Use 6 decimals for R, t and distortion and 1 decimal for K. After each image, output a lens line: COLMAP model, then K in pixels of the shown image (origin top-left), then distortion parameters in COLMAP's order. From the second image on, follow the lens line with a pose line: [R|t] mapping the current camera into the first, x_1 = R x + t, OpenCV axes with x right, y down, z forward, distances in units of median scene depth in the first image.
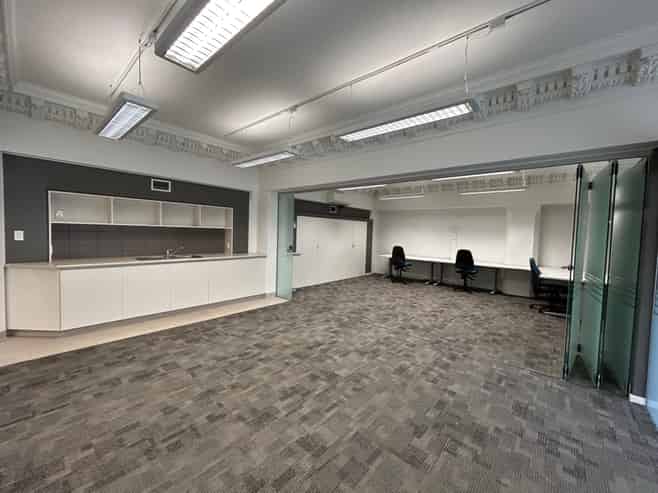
lens RADIAL K [[265.7, 0, 329.2], [0, 265.7, 244.8], [0, 0, 1]] dist [0.001307, 0.001776]
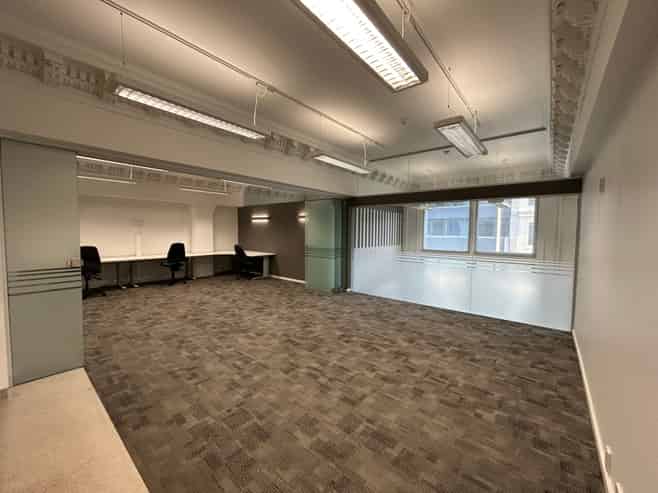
lens RADIAL K [[265.7, 0, 328.6], [0, 265.7, 245.1], [0, 0, 1]] dist [0.001307, 0.001776]
pose [[-0.021853, -0.082602, 0.996343, -1.068070], [0.037426, 0.995815, 0.083379, -0.077567], [-0.999060, 0.039111, -0.018670, 0.876885]]
